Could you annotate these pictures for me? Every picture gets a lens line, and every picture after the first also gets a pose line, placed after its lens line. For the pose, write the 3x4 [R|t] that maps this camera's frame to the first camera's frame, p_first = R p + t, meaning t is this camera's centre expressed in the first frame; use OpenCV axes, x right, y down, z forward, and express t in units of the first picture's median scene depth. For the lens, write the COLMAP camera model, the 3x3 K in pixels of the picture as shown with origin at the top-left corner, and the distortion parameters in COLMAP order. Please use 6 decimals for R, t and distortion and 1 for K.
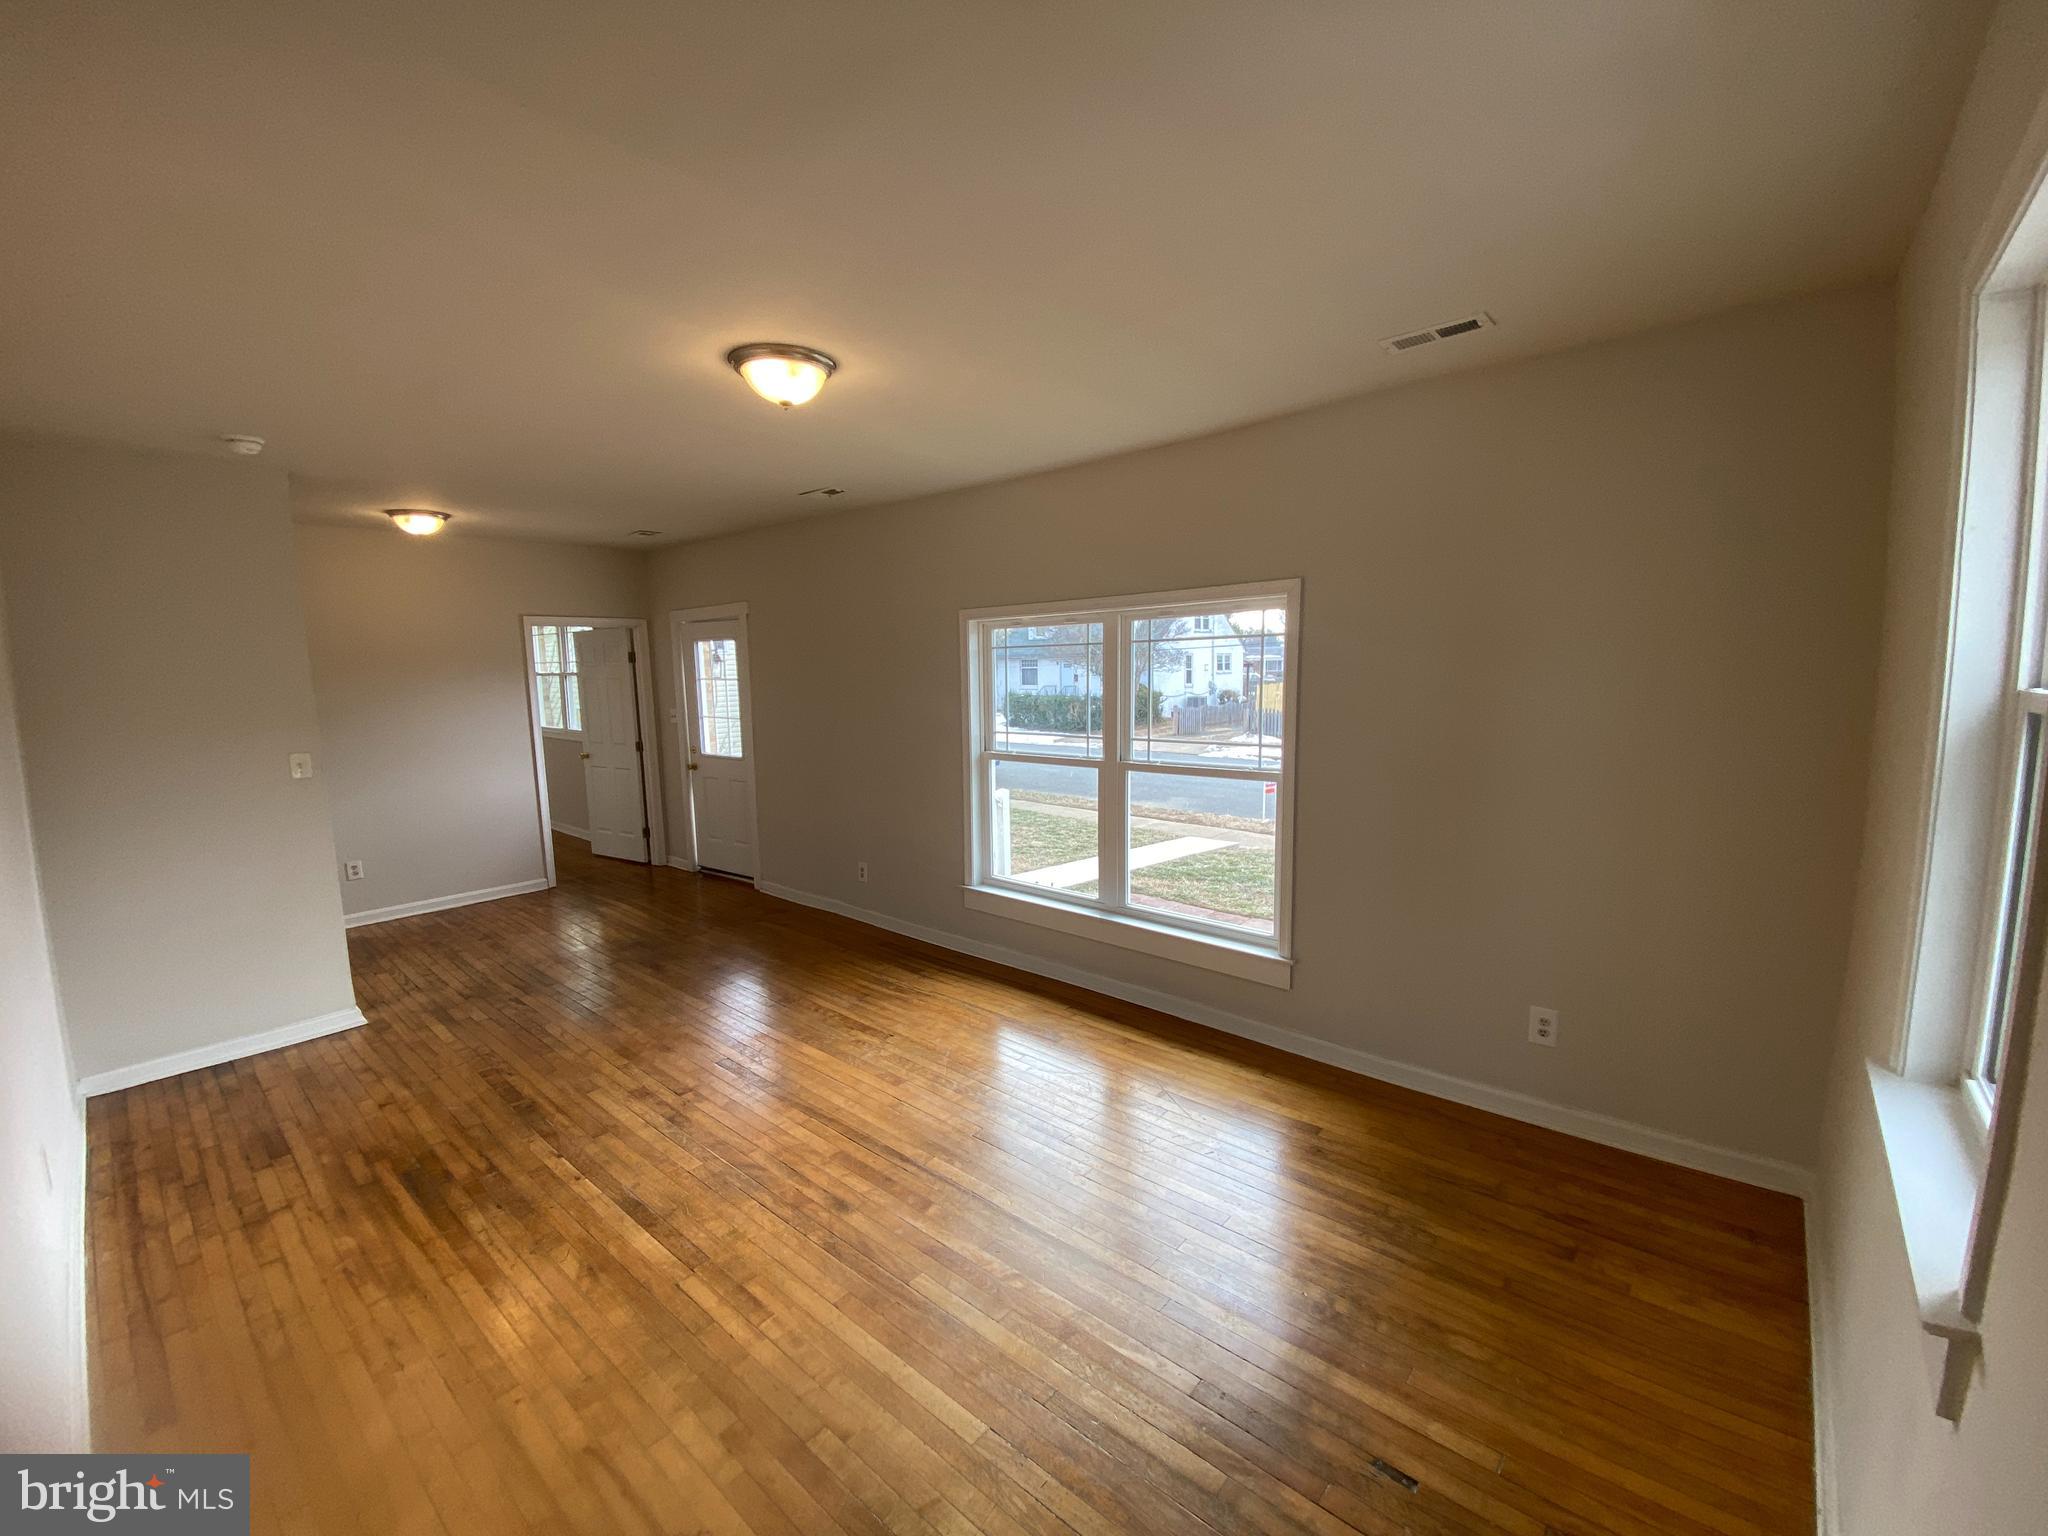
lens RADIAL K [[831.6, 0, 1025.8], [0, 831.6, 770.0], [0, 0, 1]] dist [0.019092, -0.020719]
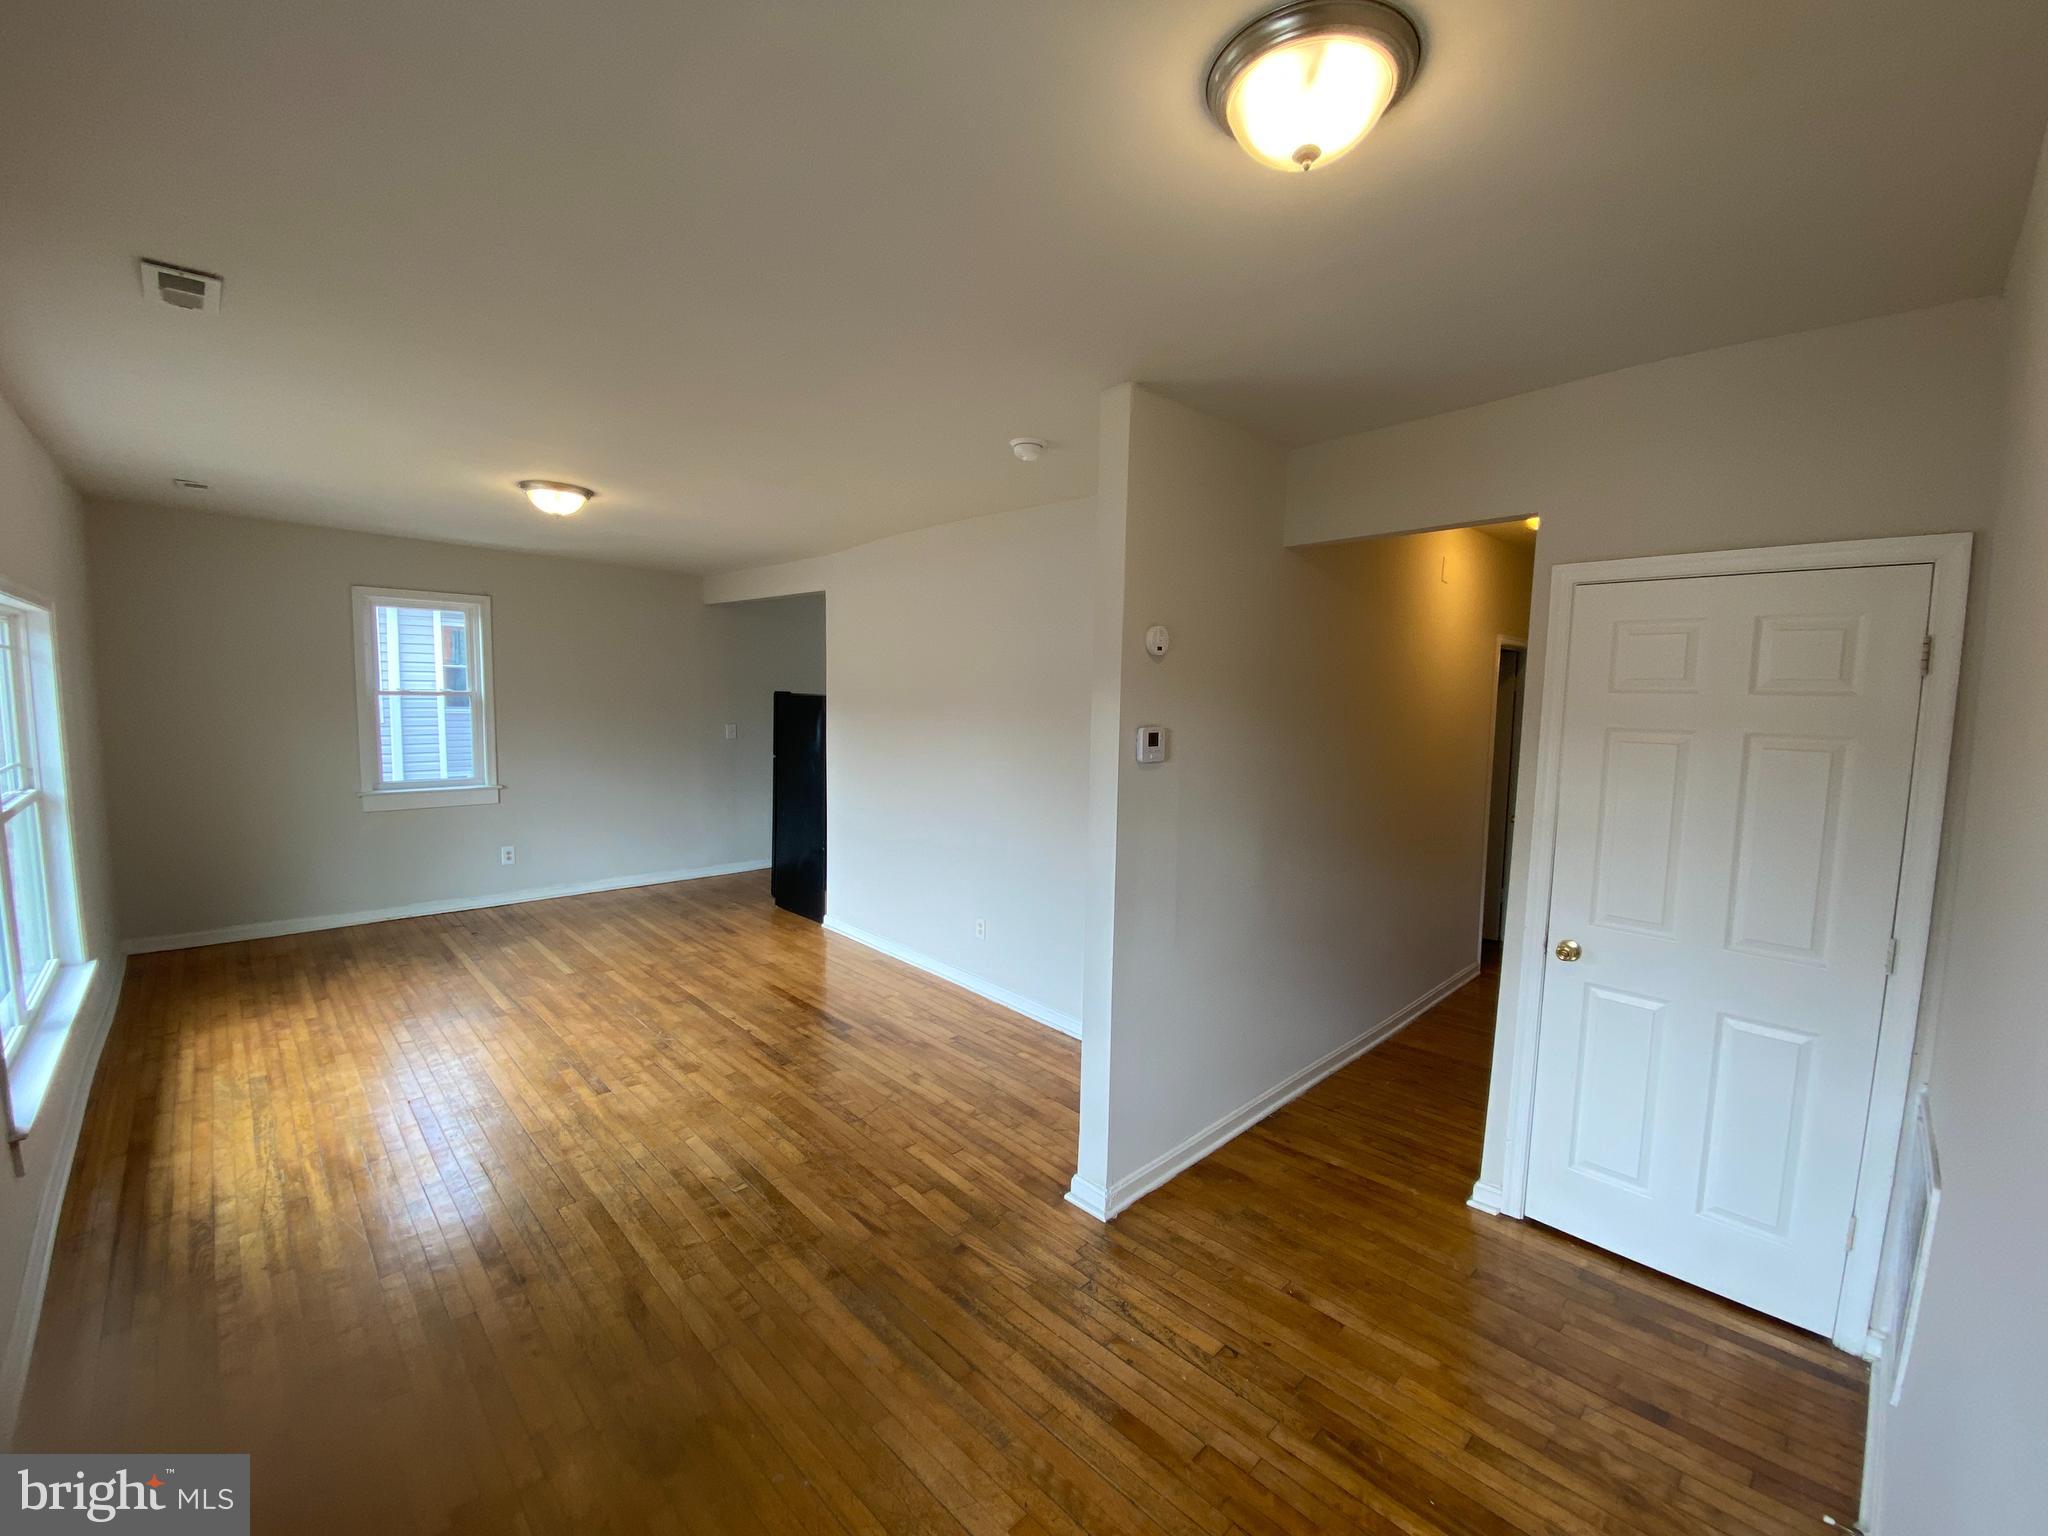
lens RADIAL K [[841.5, 0, 1016.7], [0, 841.5, 766.0], [0, 0, 1]] dist [0.021116, -0.019085]
pose [[-0.995245, -0.007315, 0.097125, -1.157440], [0.013676, 0.976803, 0.213703, -0.270377], [-0.096435, 0.214015, -0.972059, 2.272458]]
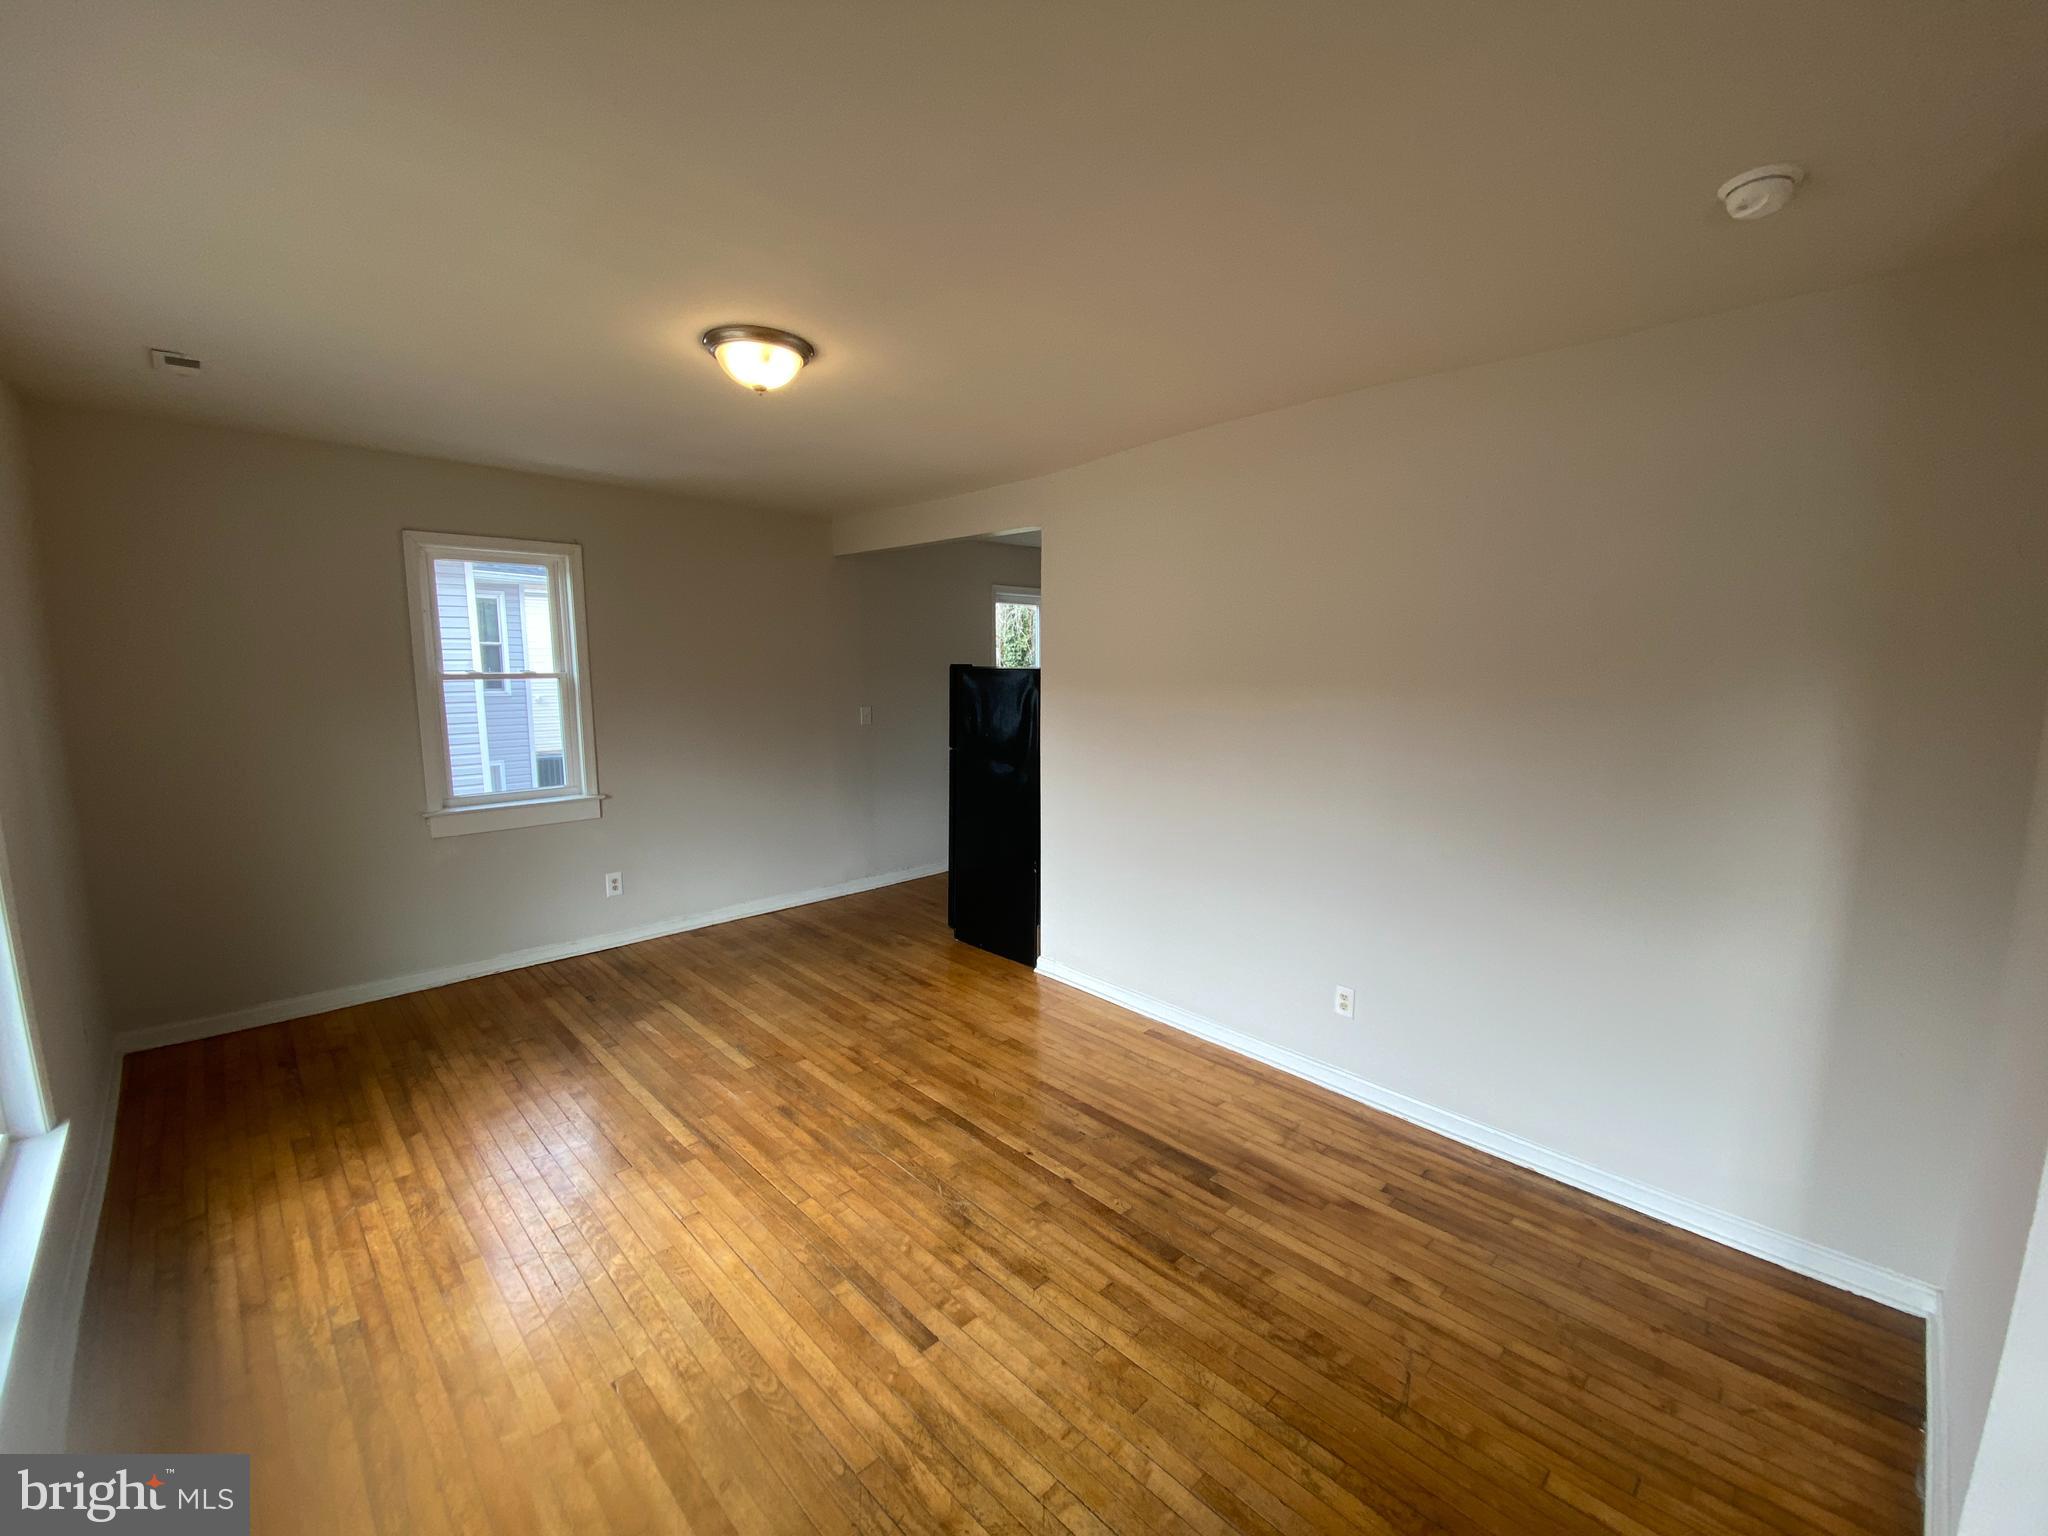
lens RADIAL K [[836.9, 0, 1024.0], [0, 836.9, 768.0], [0, 0, 1]] dist [0.021915, -0.021639]
pose [[-0.995988, 0.010299, 0.088892, -0.606691], [0.032688, 0.966582, 0.254264, -0.220850], [-0.083302, 0.256150, -0.963041, 1.813896]]
